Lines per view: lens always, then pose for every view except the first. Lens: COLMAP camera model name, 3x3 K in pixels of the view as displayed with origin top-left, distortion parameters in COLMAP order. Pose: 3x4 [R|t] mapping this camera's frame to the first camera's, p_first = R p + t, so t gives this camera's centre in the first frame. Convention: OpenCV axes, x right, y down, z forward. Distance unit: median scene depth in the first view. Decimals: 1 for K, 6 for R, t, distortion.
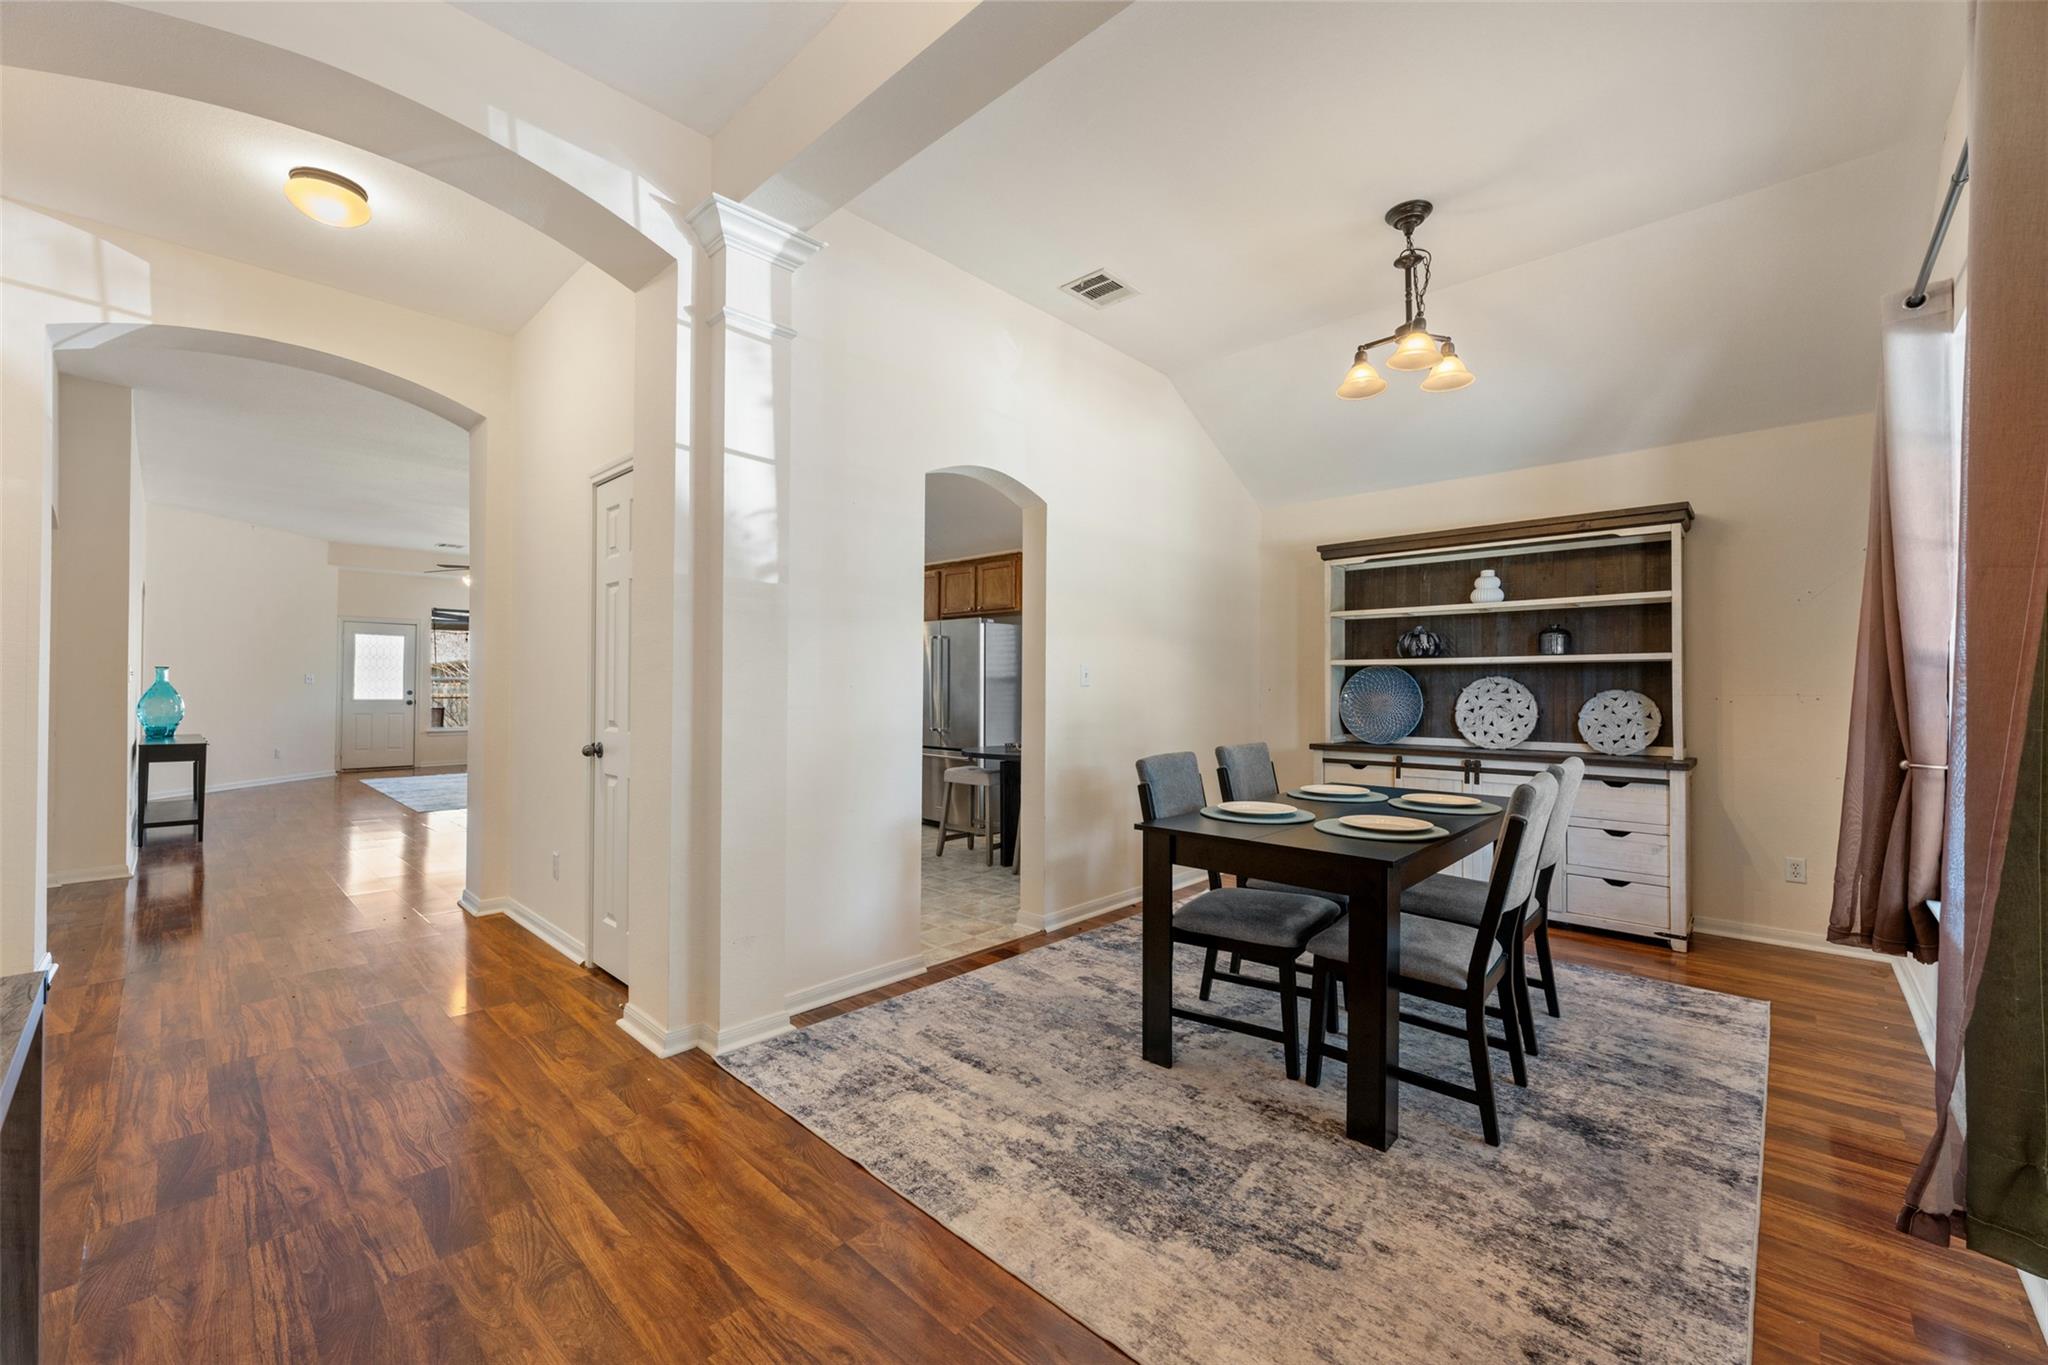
lens RADIAL K [[813.4, 0, 985.9], [0, 813.4, 654.1], [0, 0, 1]] dist [-0.004345, 0.002498]
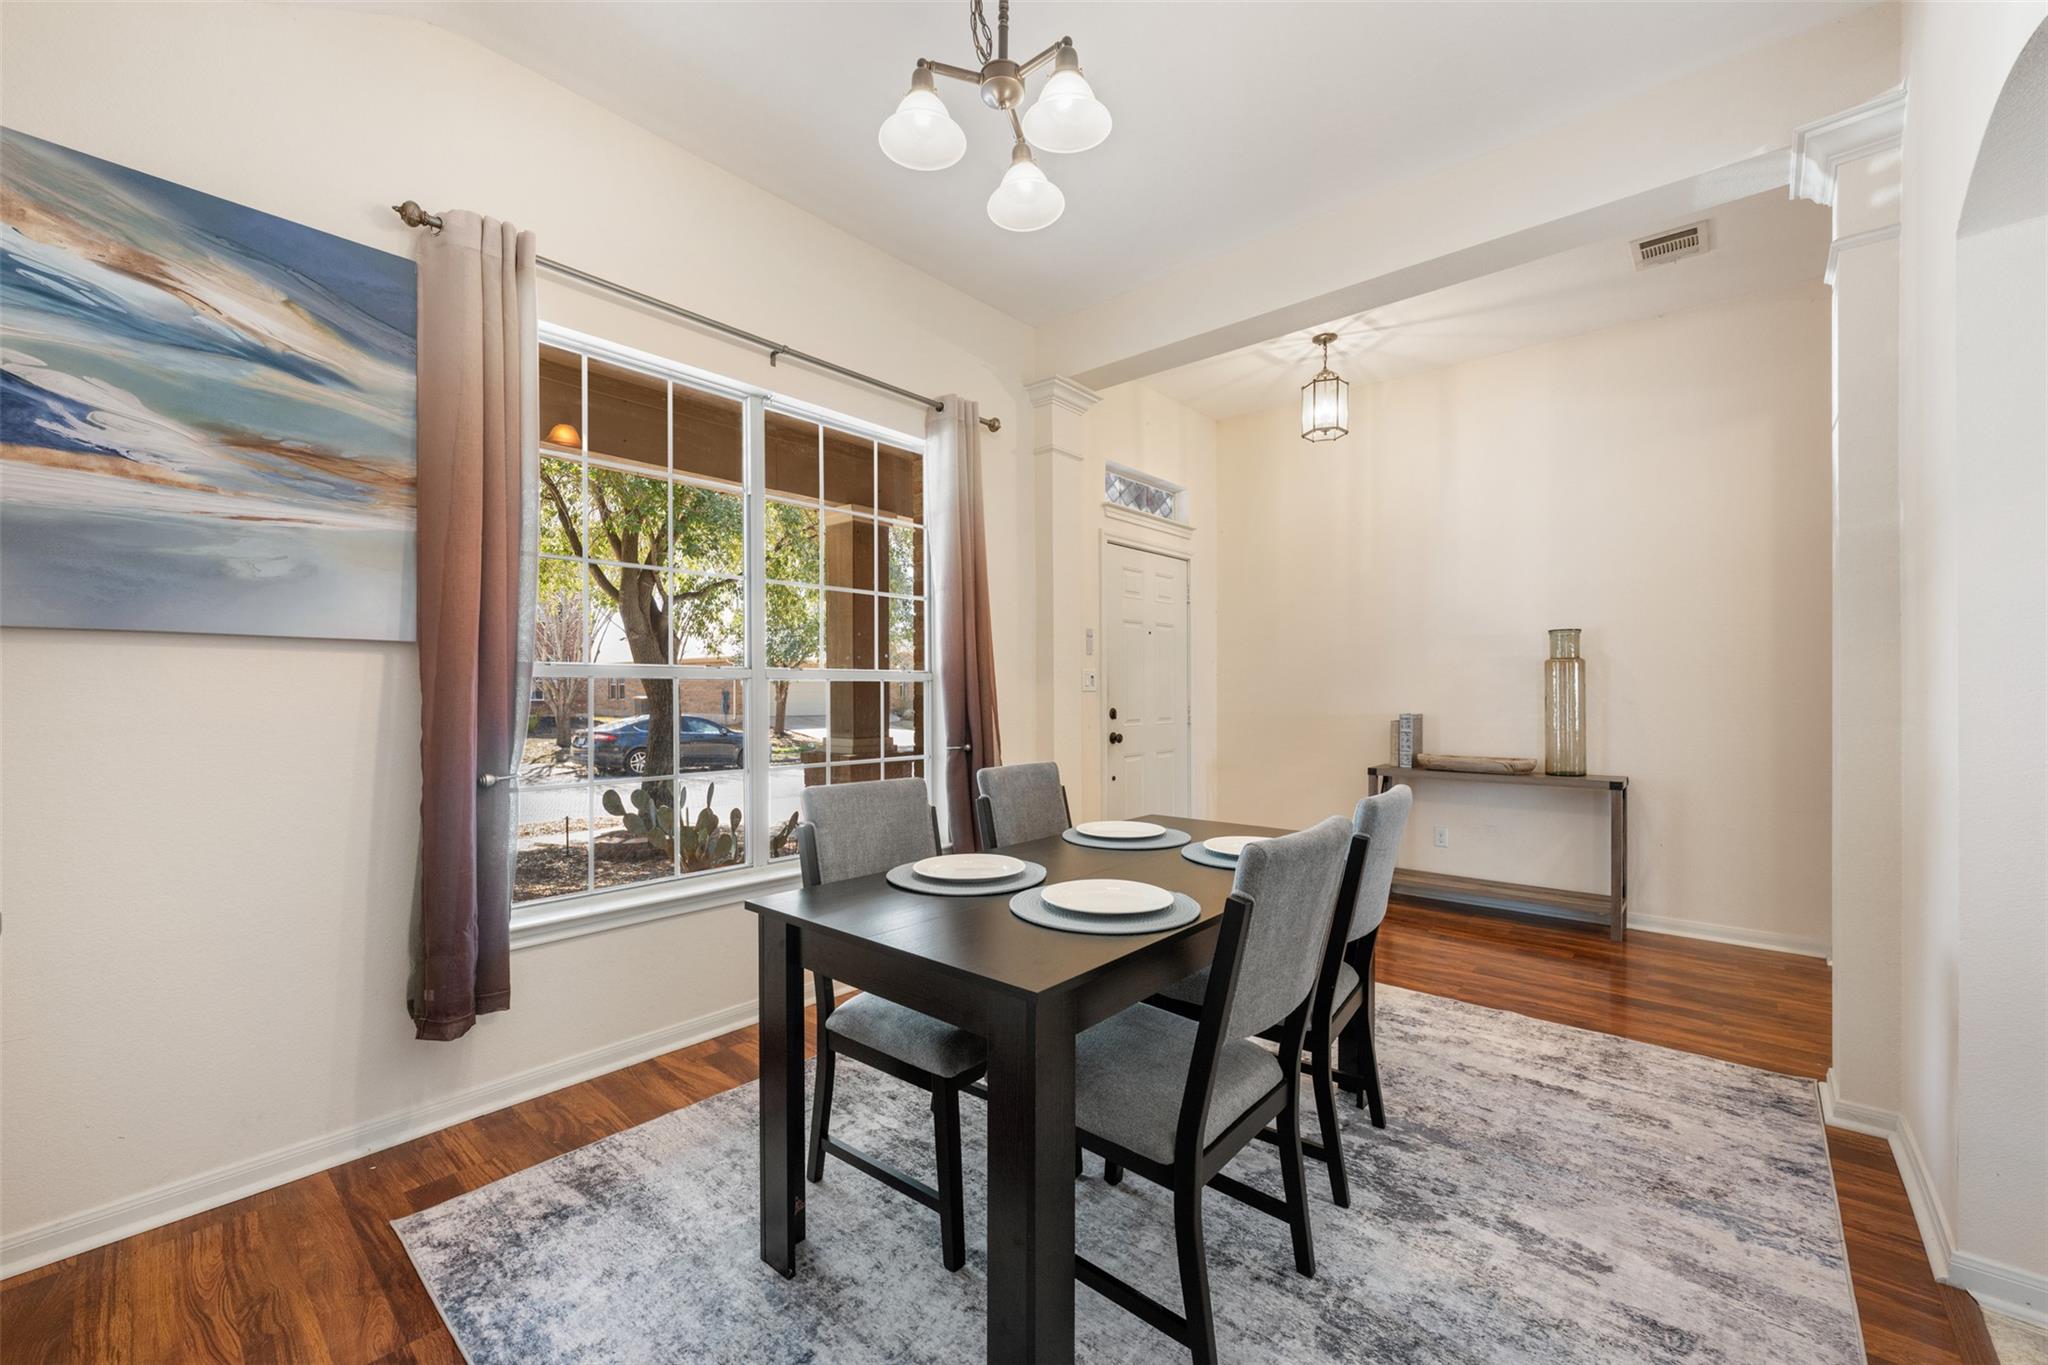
lens RADIAL K [[813.4, 0, 977.6], [0, 813.4, 704.6], [0, 0, 1]] dist [-0.004345, 0.002498]
pose [[-0.999781, -0.005411, -0.020205, 0.789883], [-0.004854, 0.999609, -0.027522, 0.096883], [0.020346, -0.027418, -0.999417, 2.286280]]
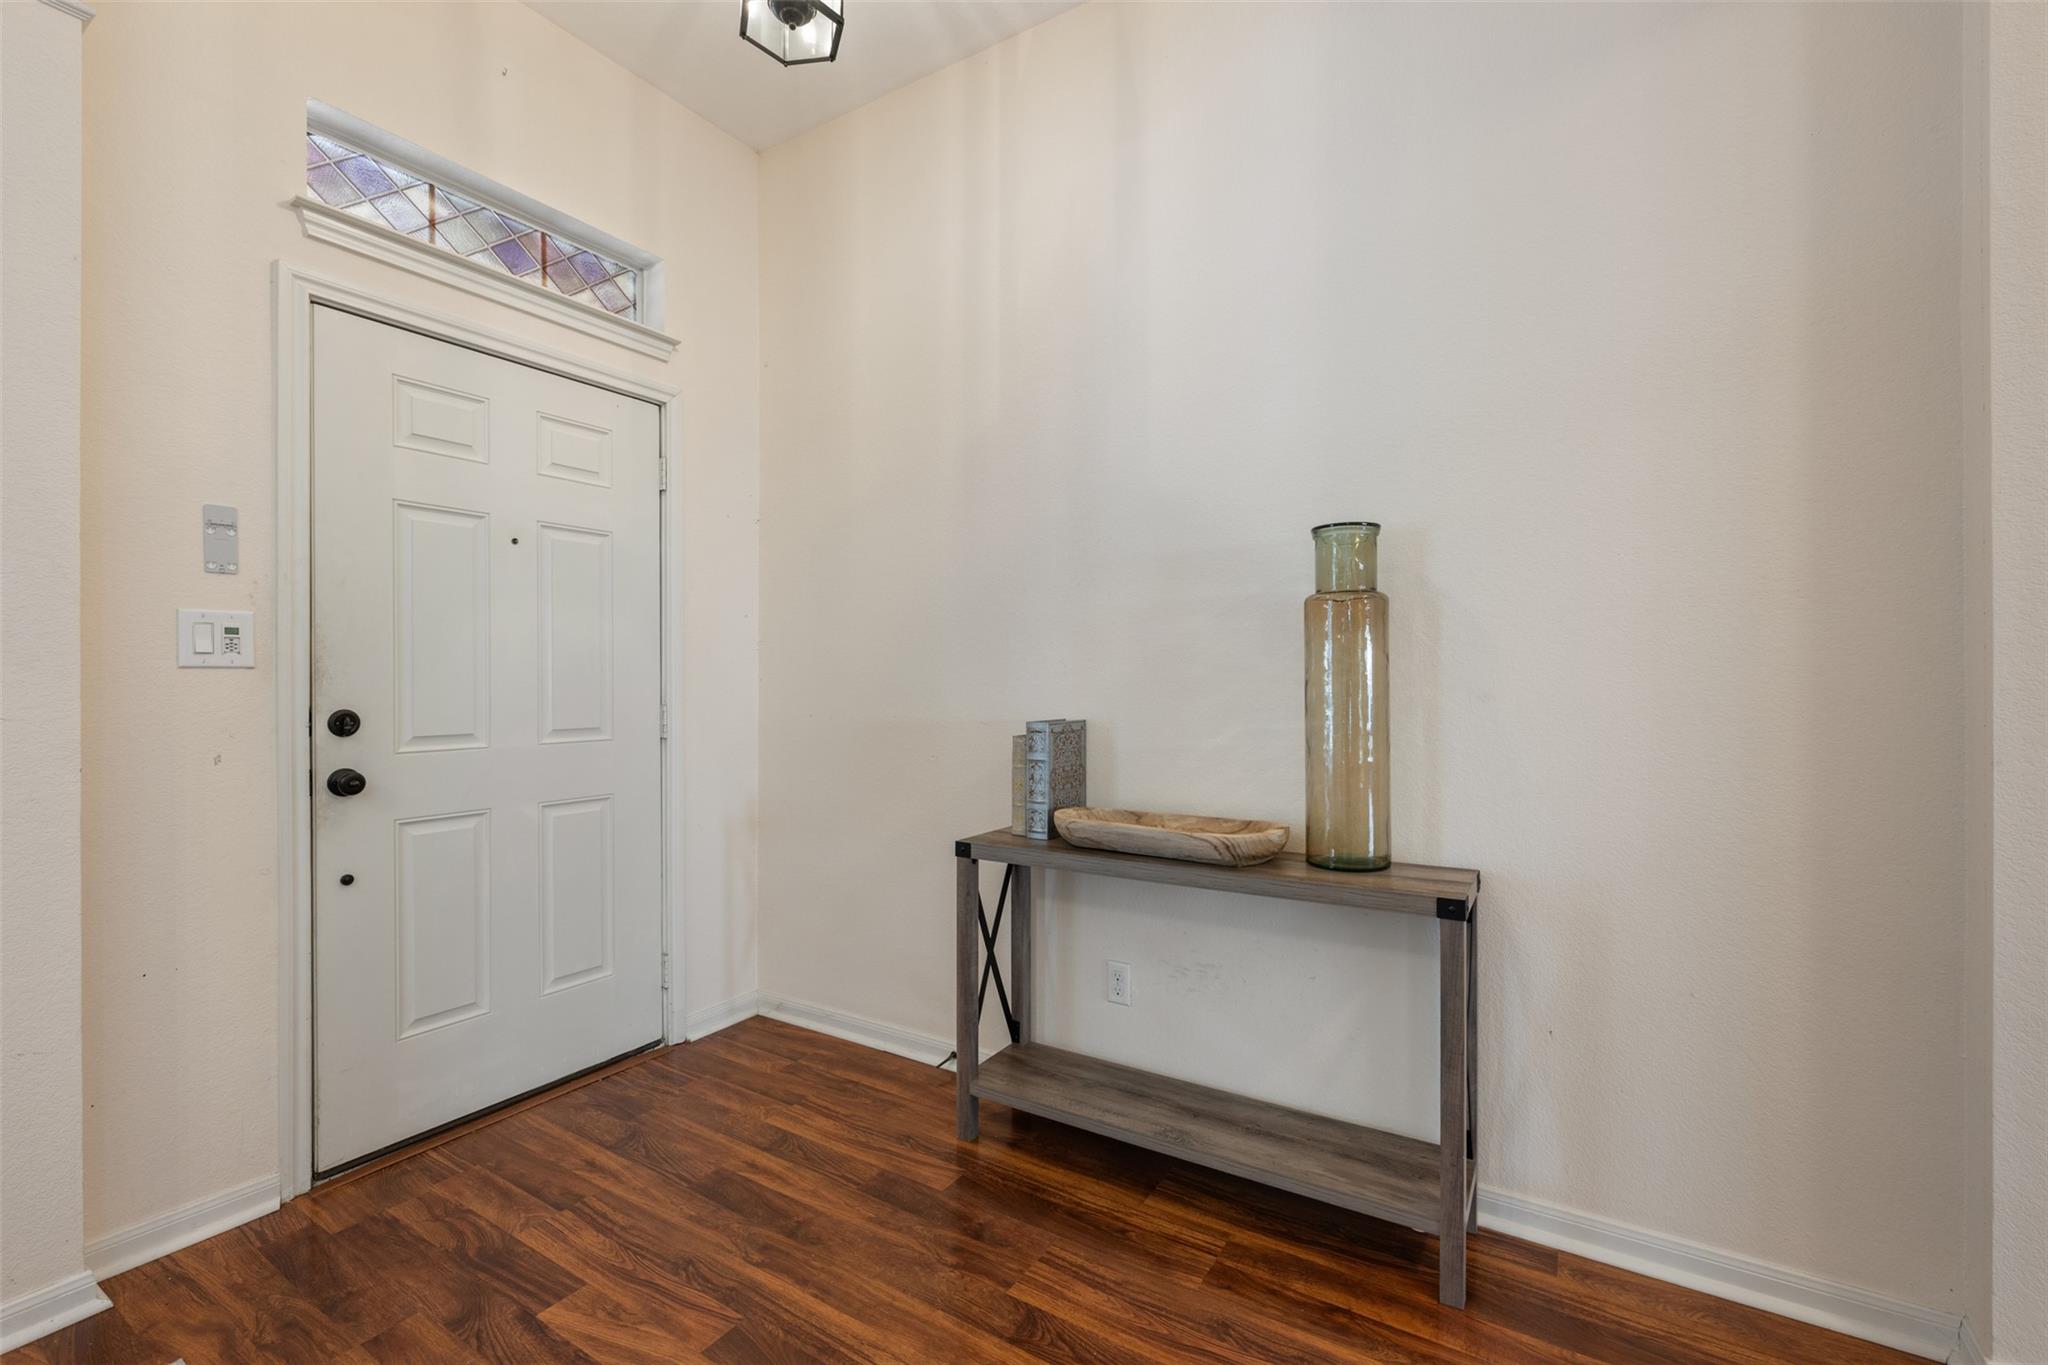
lens RADIAL K [[868.7, 0, 979.5], [0, 868.7, 695.0], [0, 0, 1]] dist [0.000738, 0.002078]
pose [[-0.985588, -0.006723, -0.169030, -0.120618], [-0.001149, 0.999453, -0.033049, 0.060100], [0.169160, -0.032378, -0.985057, 1.204361]]
